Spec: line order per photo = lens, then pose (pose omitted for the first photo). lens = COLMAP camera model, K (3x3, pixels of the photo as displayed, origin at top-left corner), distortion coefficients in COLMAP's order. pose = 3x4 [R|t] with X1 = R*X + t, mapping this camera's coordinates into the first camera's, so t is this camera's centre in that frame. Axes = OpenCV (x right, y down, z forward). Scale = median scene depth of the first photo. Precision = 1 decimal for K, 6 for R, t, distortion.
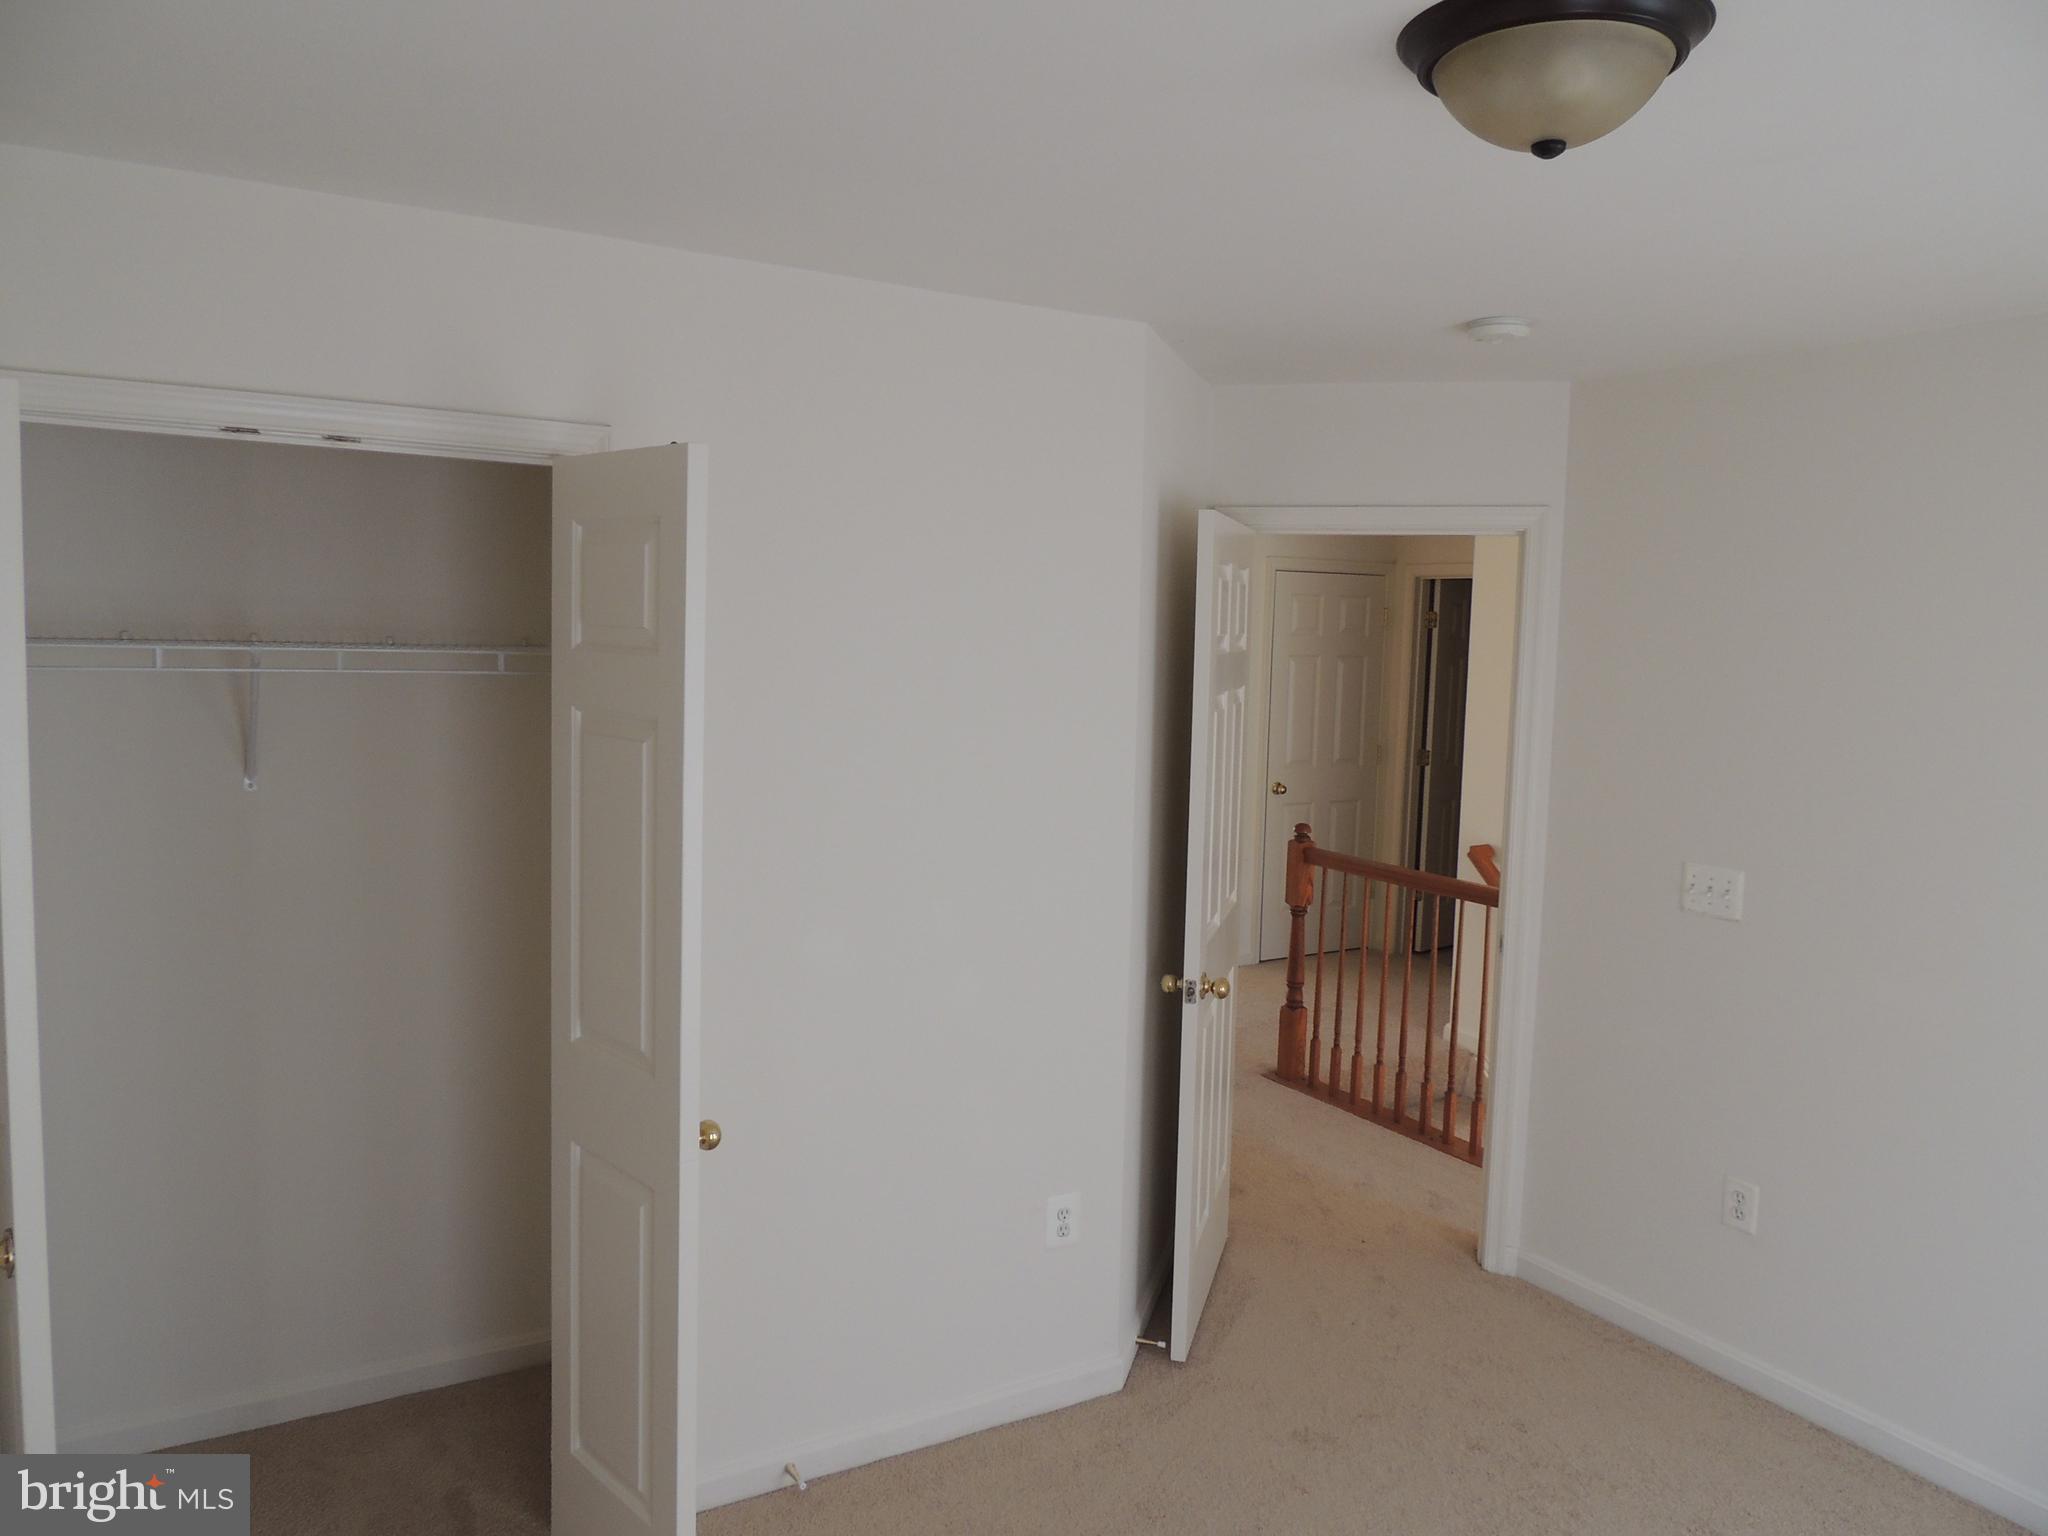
lens RADIAL K [[1486.2, 0, 1024.0], [0, 1486.2, 768.0], [0, 0, 1]] dist [-0.000046, -0.002065]
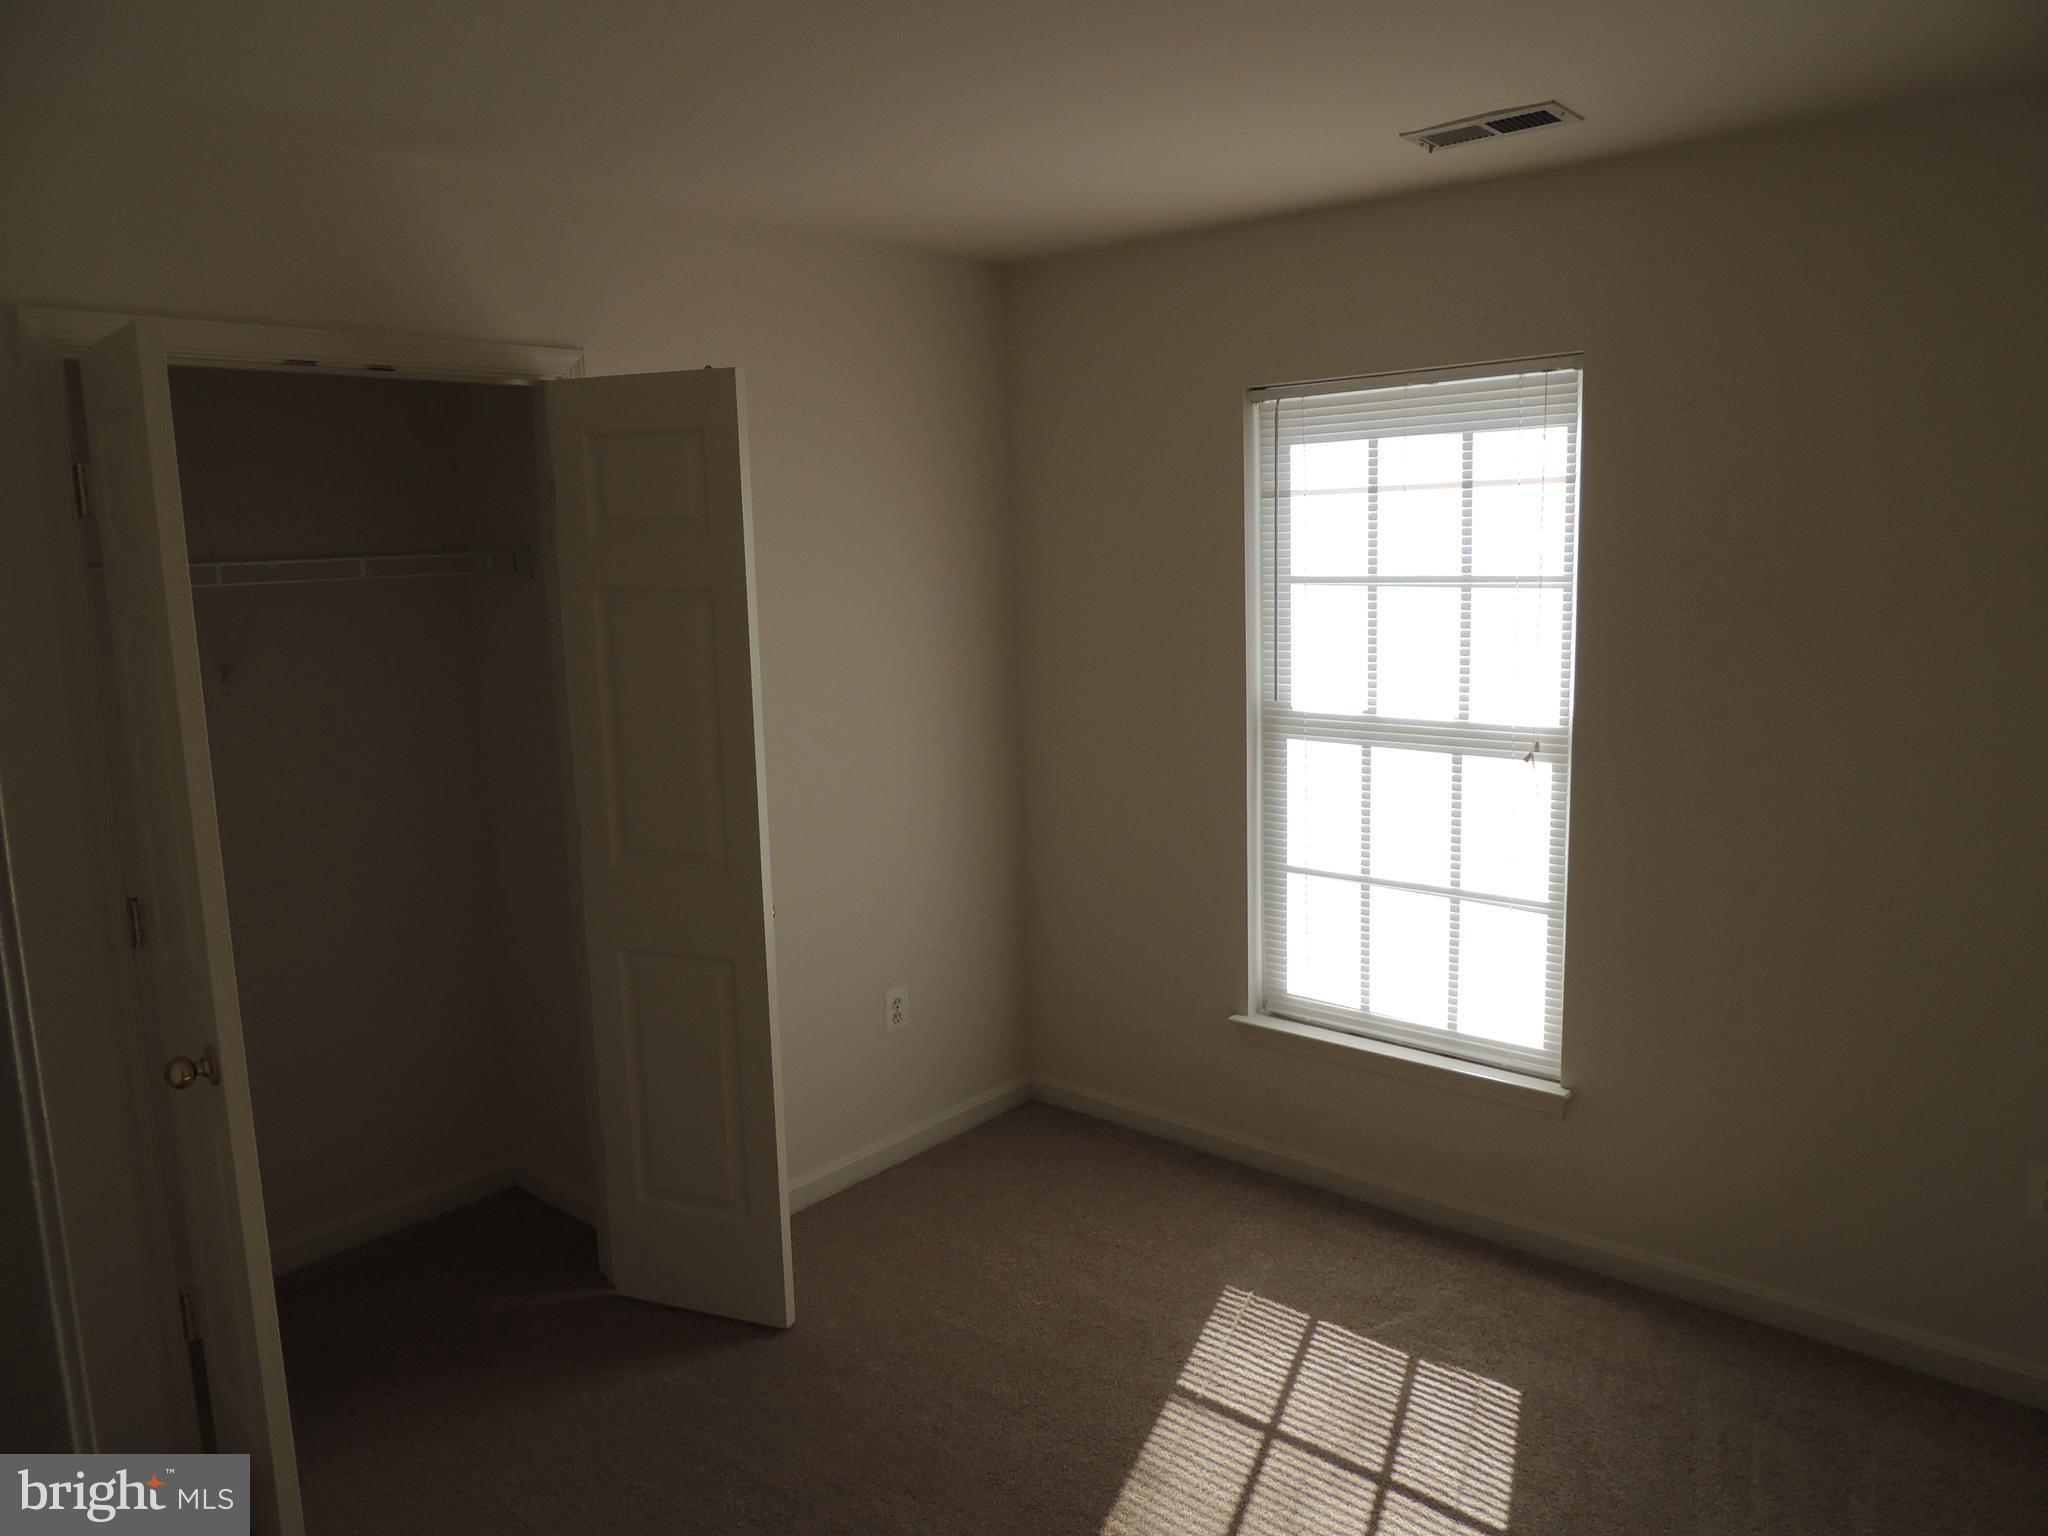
lens RADIAL K [[1486.2, 0, 1024.0], [0, 1486.2, 768.0], [0, 0, 1]] dist [-0.000046, -0.002065]
pose [[0.941817, -0.104275, 0.319544, -0.276244], [0.077669, 0.992448, 0.094941, 0.006873], [-0.327031, -0.064598, 0.942803, -0.173215]]
